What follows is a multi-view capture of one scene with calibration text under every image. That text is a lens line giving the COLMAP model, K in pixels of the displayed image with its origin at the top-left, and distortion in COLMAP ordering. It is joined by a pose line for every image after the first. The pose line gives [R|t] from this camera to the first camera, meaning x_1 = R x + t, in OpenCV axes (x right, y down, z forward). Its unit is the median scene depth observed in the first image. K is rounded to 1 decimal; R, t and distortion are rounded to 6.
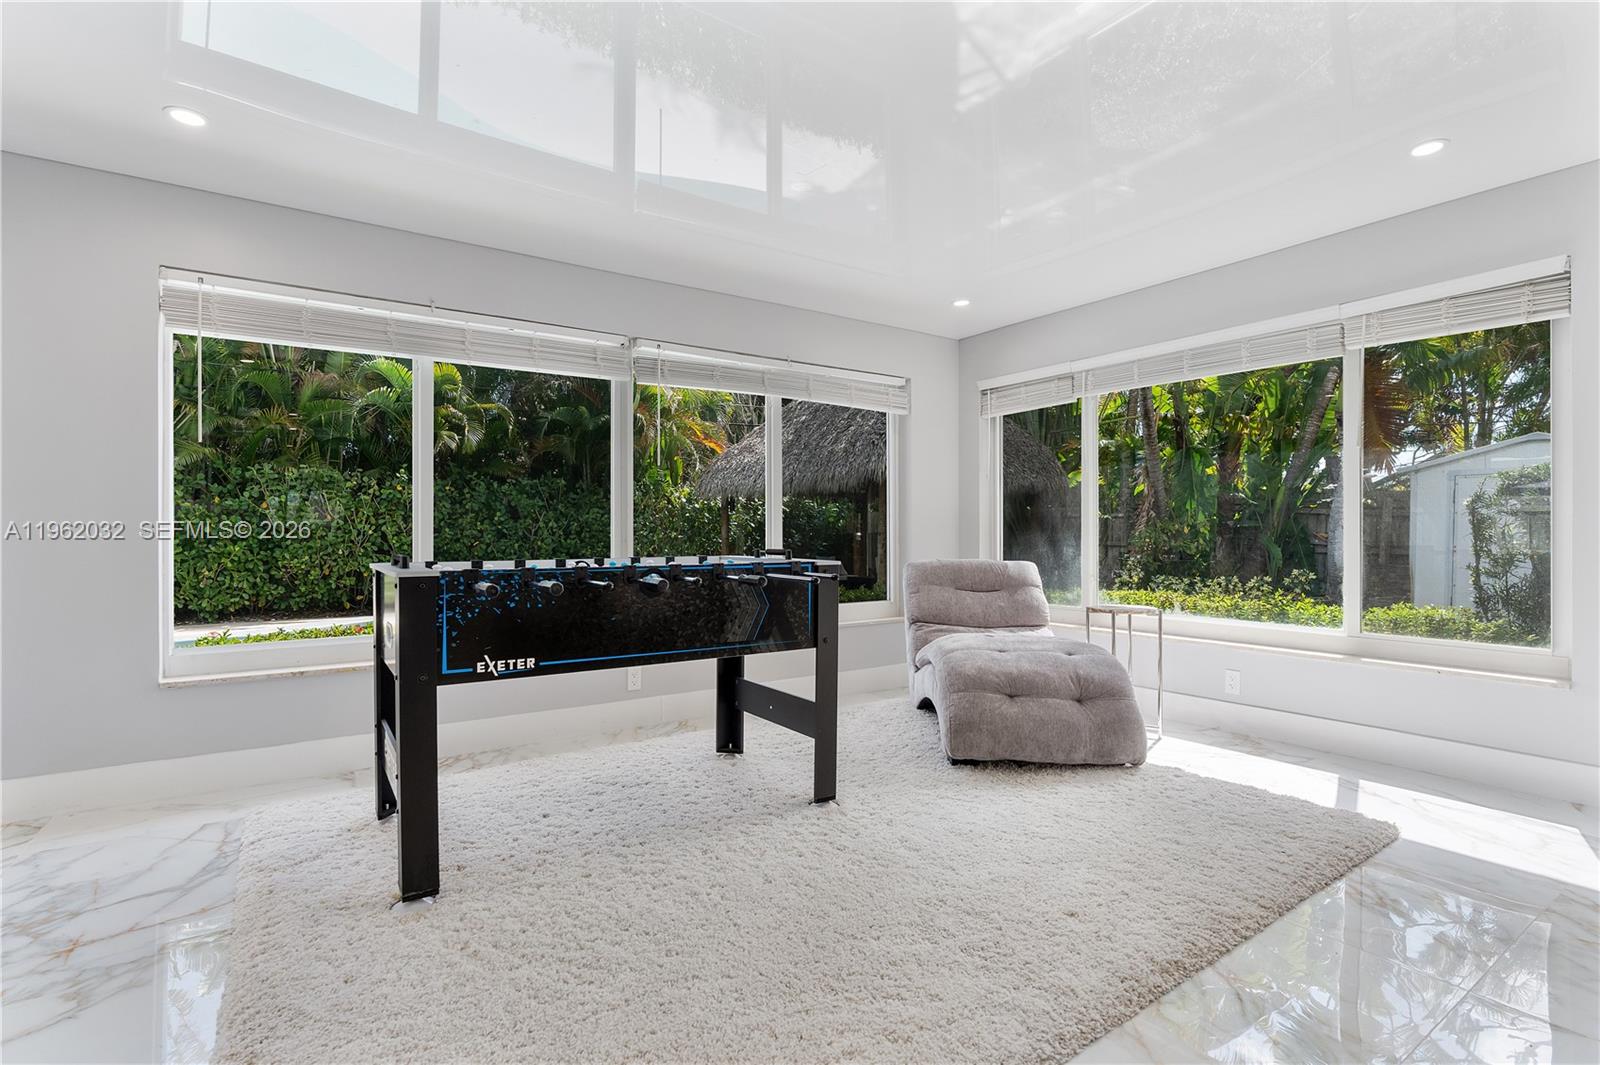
lens RADIAL K [[760.7, 0, 796.2], [0, 760.7, 528.2], [0, 0, 1]] dist [-0.007471, 0.001150]
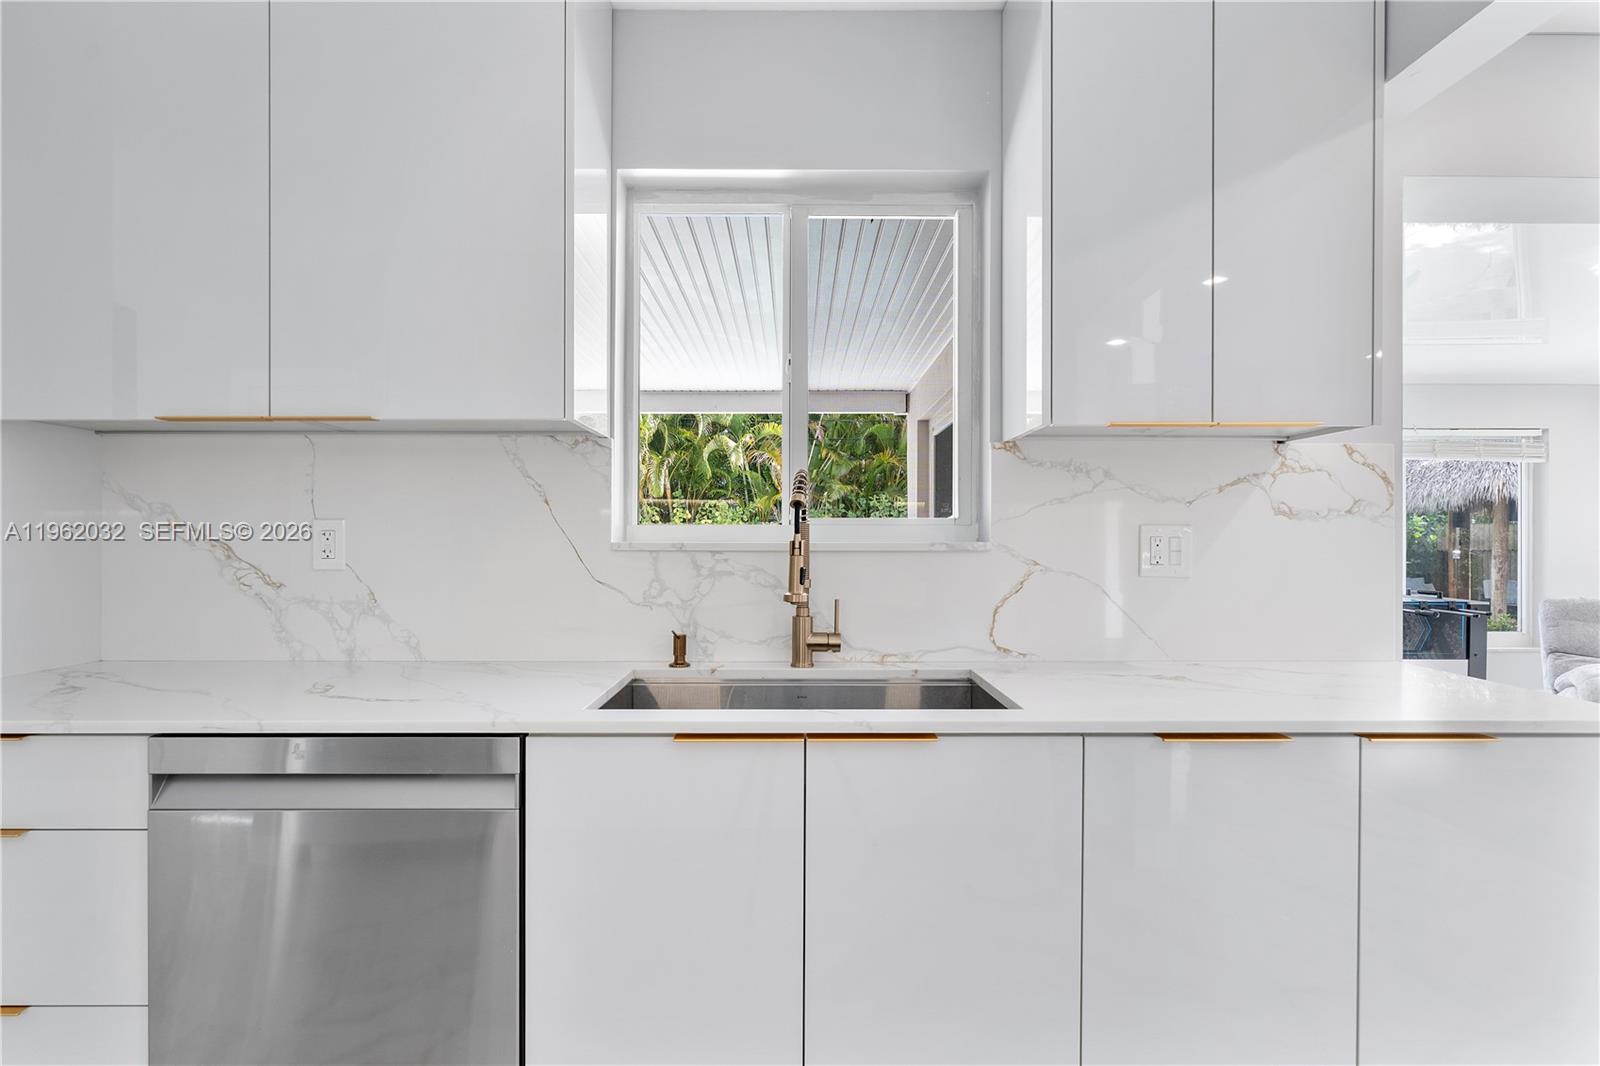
lens RADIAL K [[794.0, 0, 790.9], [0, 794.0, 535.2], [0, 0, 1]] dist [-0.014228, 0.000991]
pose [[0.820854, 0.003022, -0.571130, -0.117935], [-0.000746, 0.999991, 0.004218, -0.058954], [0.571138, -0.003037, 0.820848, -0.651361]]
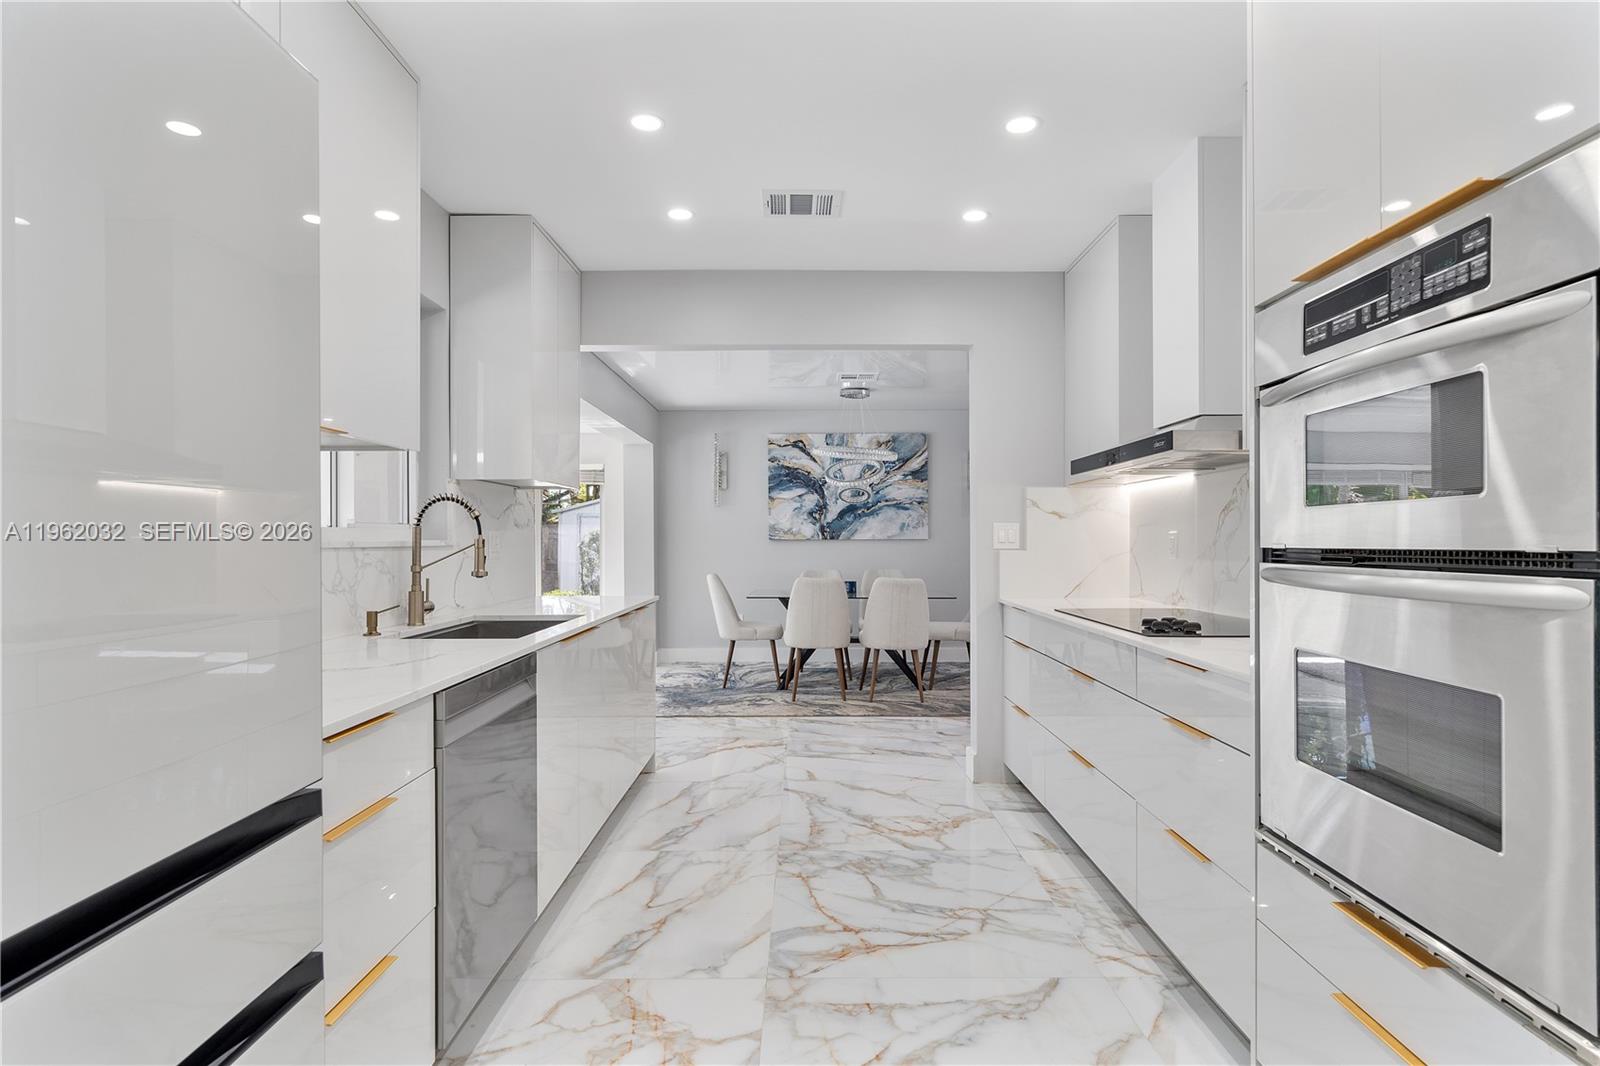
lens RADIAL K [[792.8, 0, 825.2], [0, 792.8, 536.7], [0, 0, 1]] dist [-0.045967, 0.000143]
pose [[0.545813, 0.004929, 0.837893, -0.677546], [-0.004890, 0.999984, -0.002697, -0.056214], [-0.837893, -0.002625, 0.545828, -0.893662]]
